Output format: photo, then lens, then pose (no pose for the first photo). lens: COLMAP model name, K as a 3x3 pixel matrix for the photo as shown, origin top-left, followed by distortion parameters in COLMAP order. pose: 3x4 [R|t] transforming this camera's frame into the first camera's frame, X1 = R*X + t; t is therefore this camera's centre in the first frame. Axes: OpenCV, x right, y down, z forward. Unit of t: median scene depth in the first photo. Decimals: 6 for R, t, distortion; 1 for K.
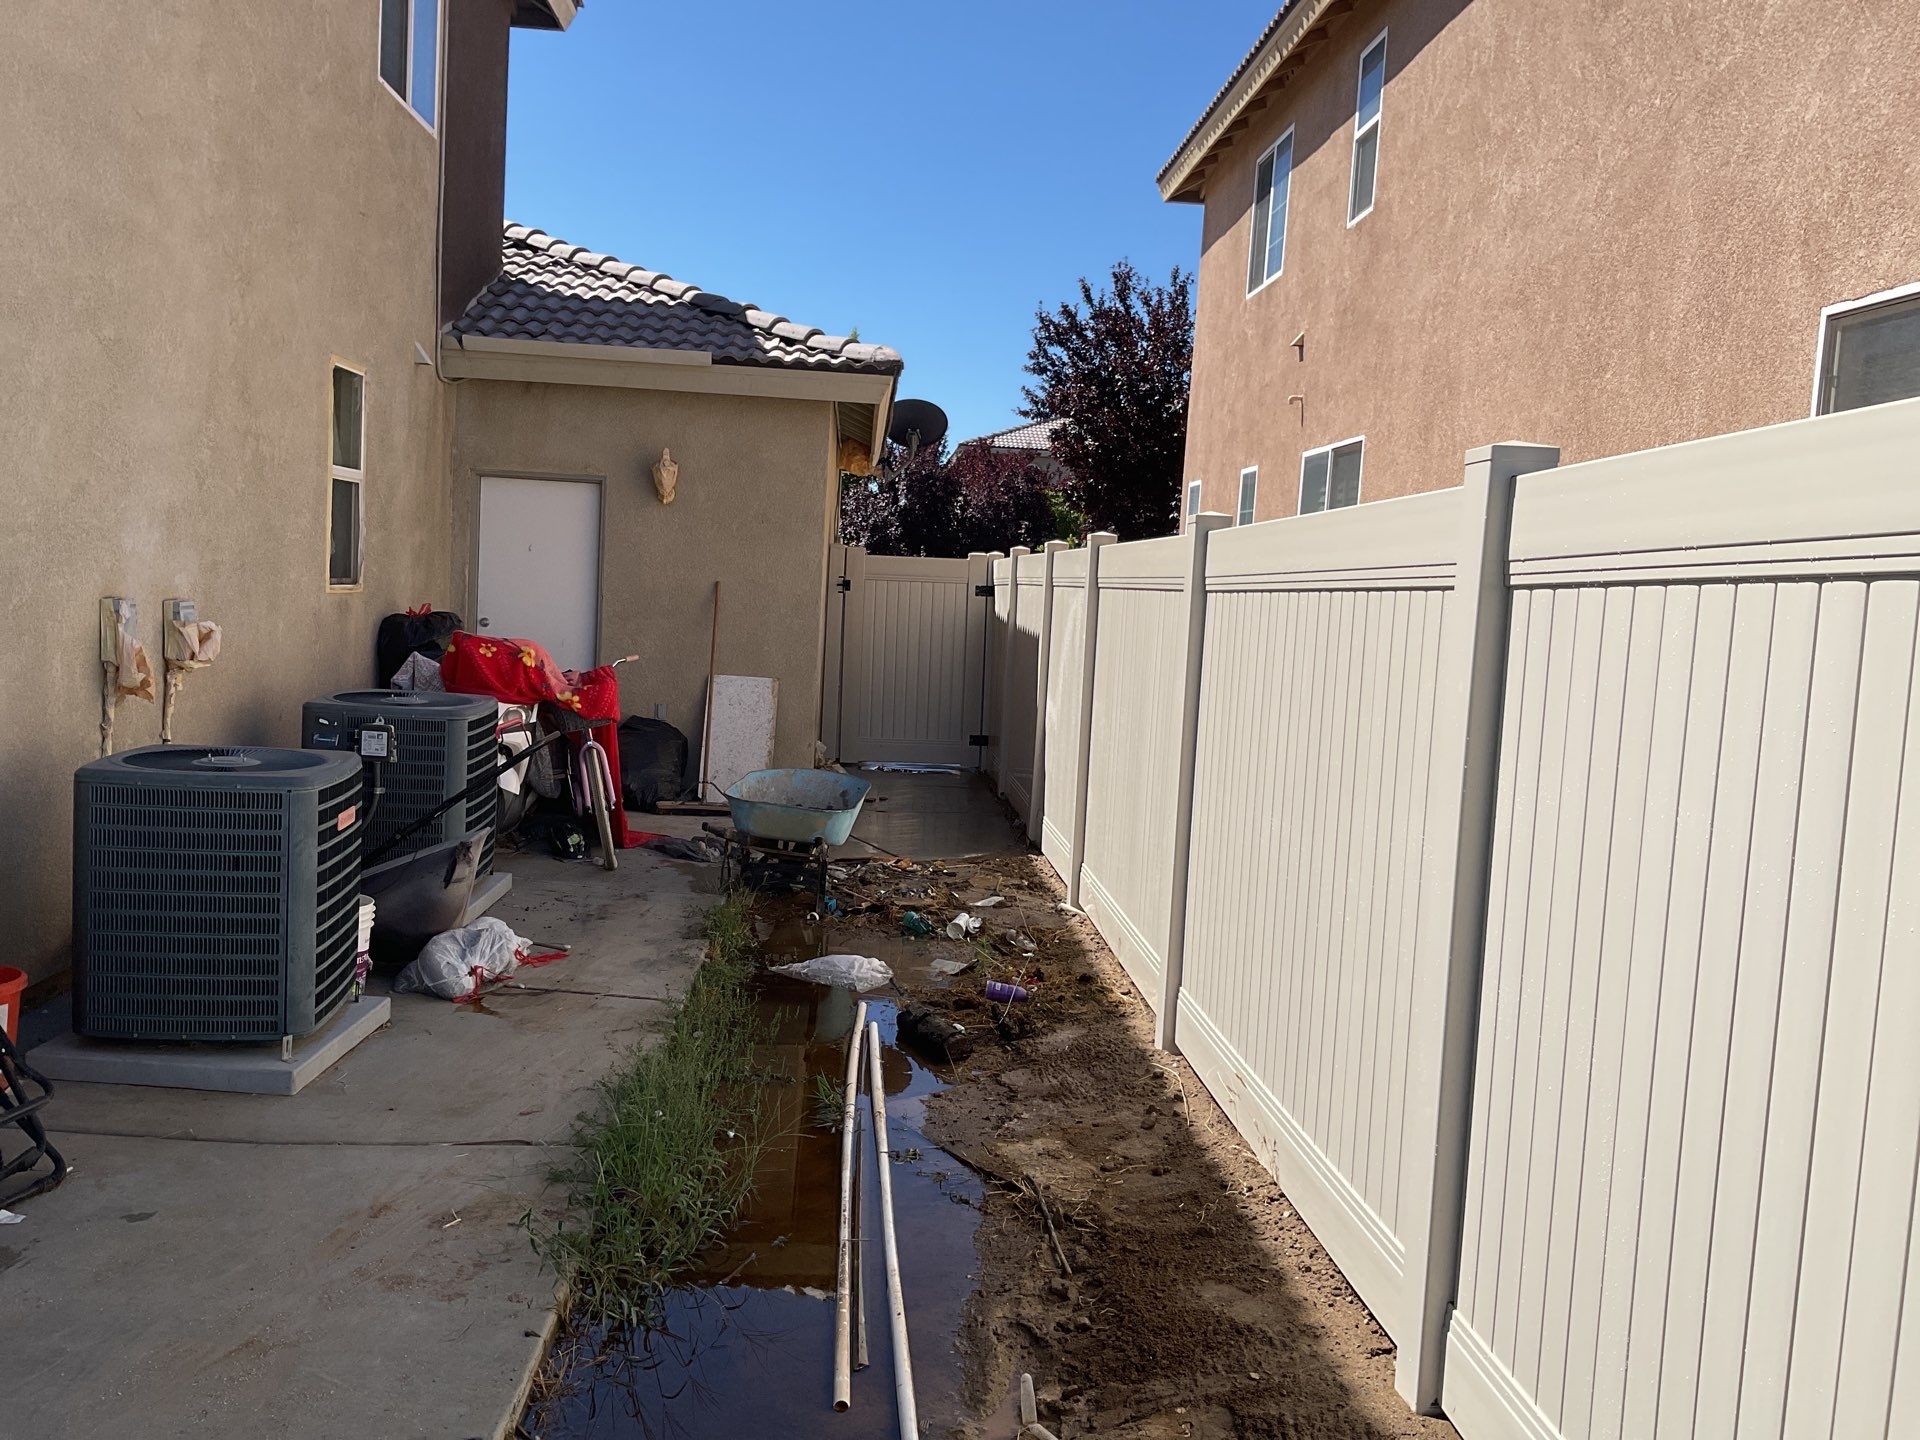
lens RADIAL K [[1596.1, 0, 946.1], [0, 1596.1, 718.2], [0, 0, 1]] dist [0.068914, -0.114072]
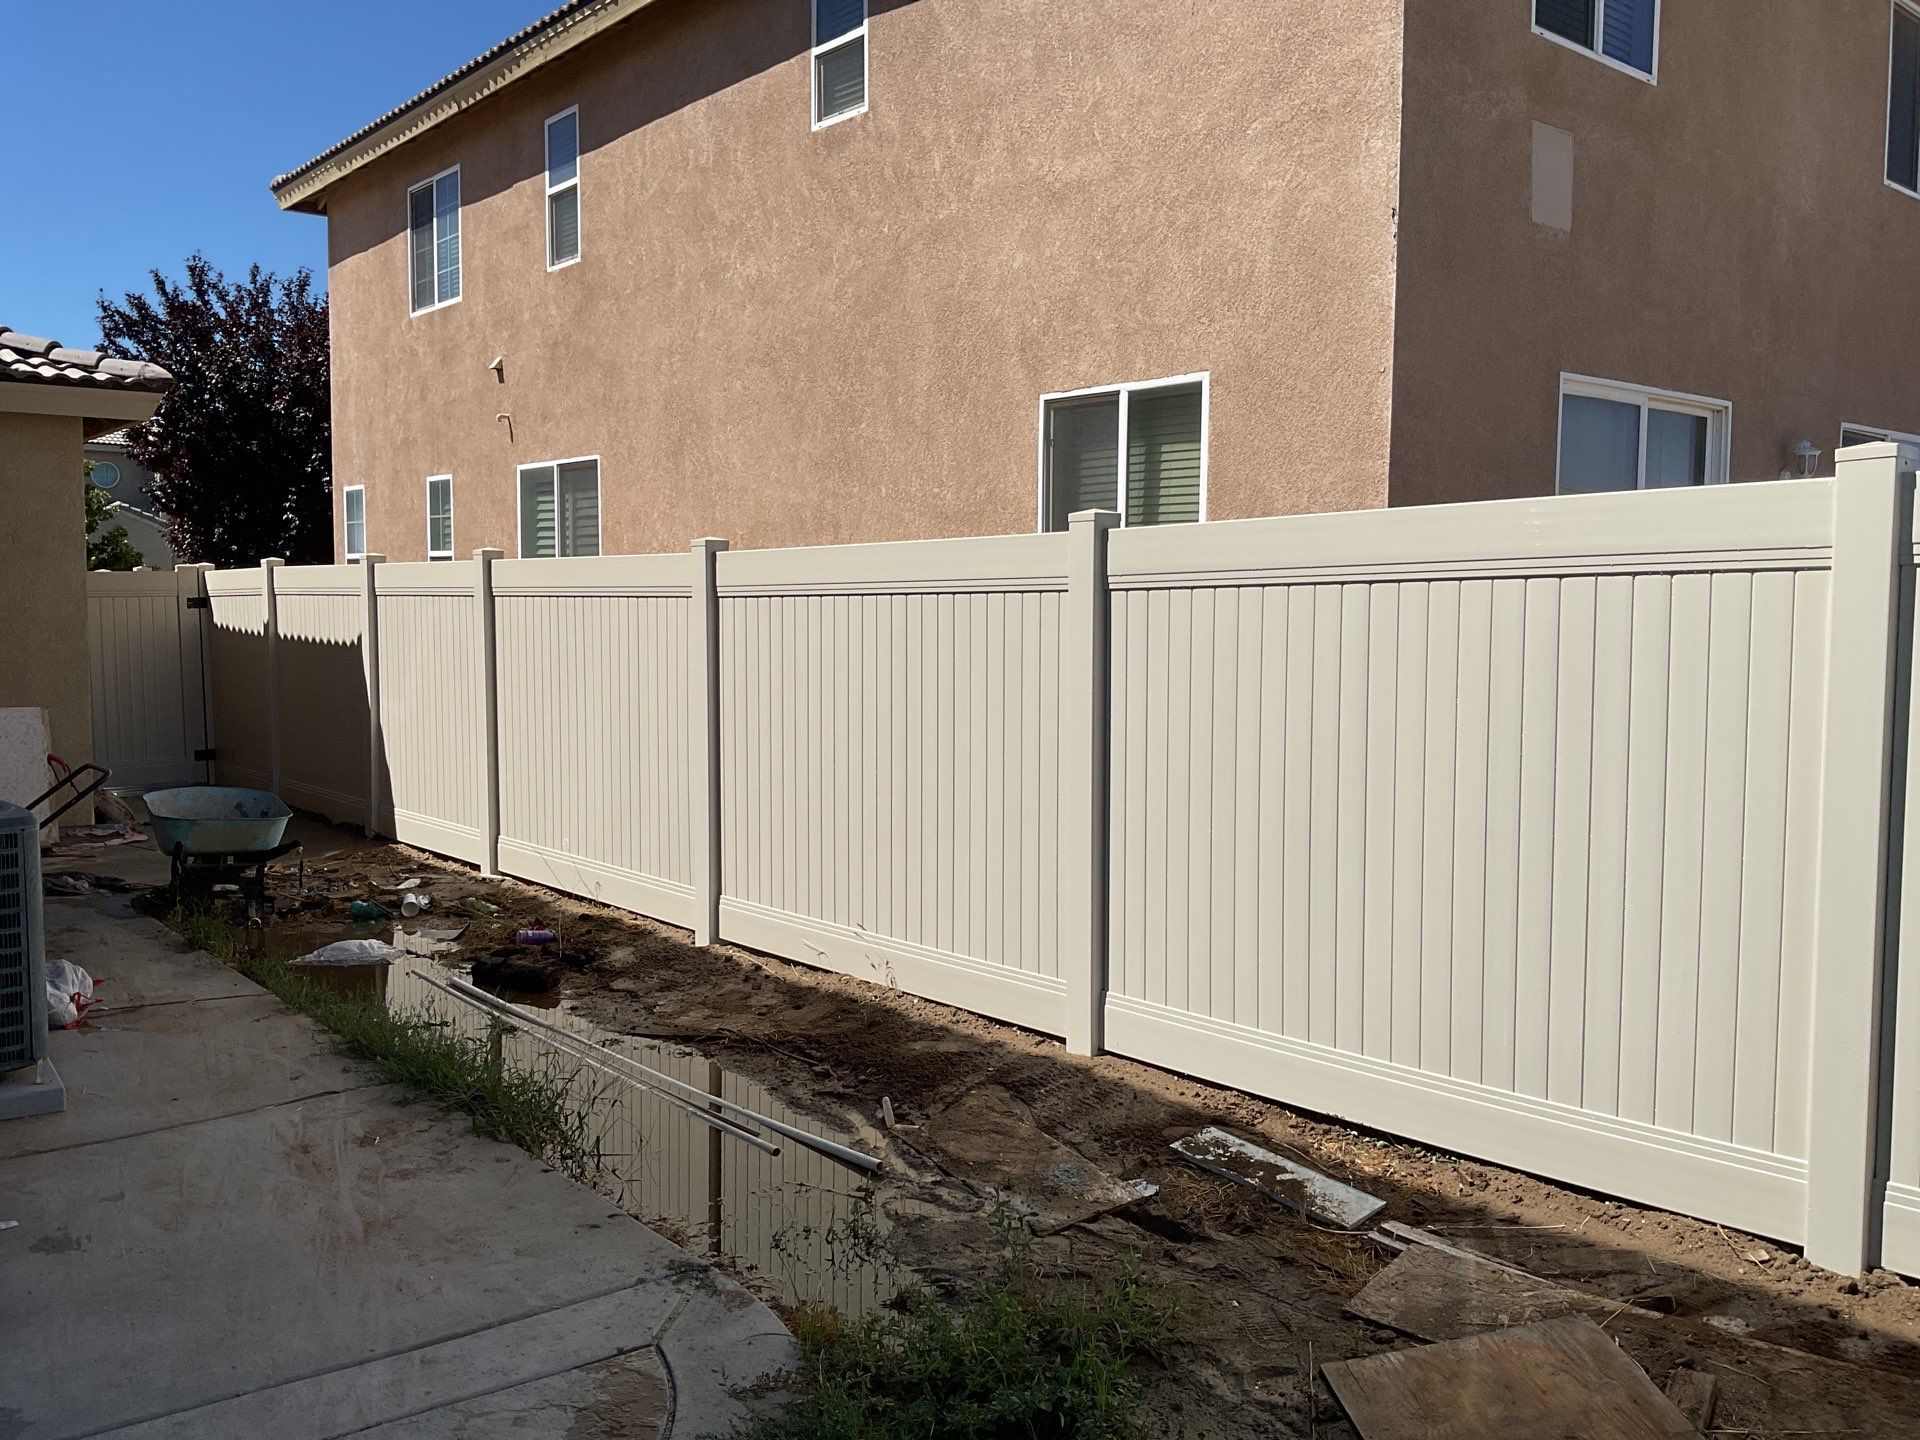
lens RADIAL K [[1596.1, 0, 954.7], [0, 1596.1, 741.6], [0, 0, 1]] dist [0.068914, -0.114072]
pose [[0.801341, -0.103877, 0.589120, -0.261073], [0.089774, 0.994538, 0.053249, -0.007017], [-0.591433, 0.010217, 0.806289, -0.106505]]
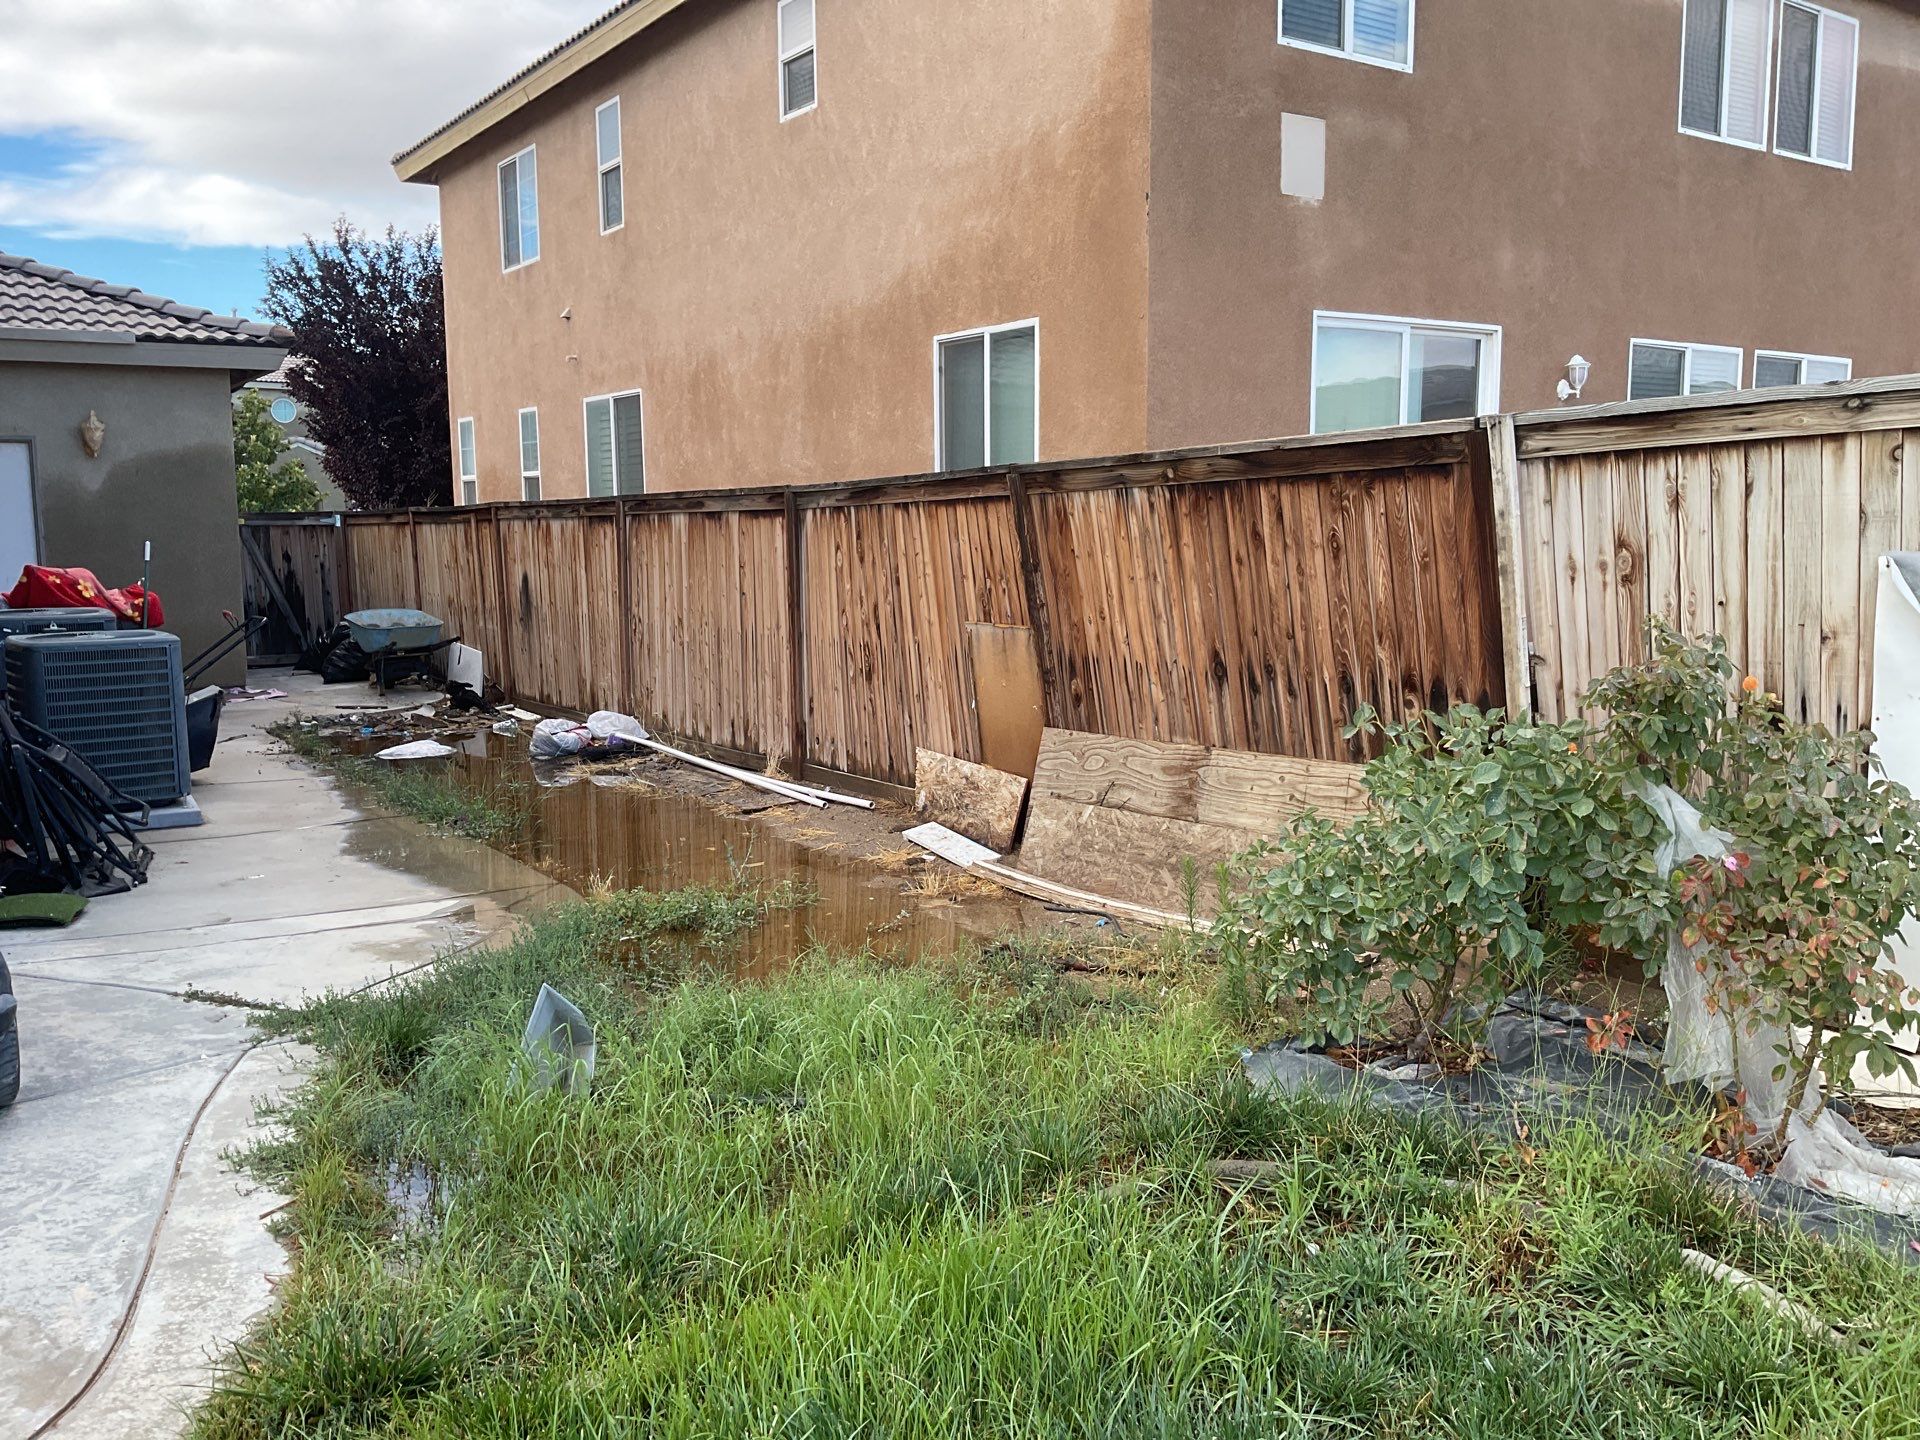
lens RADIAL K [[1596.1, 0, 949.2], [0, 1596.1, 736.3], [0, 0, 1]] dist [0.068914, -0.114072]
pose [[0.858623, -0.130427, 0.495738, -0.268022], [0.099158, 0.991083, 0.089007, 0.032558], [-0.502926, -0.027267, 0.863899, -0.404401]]
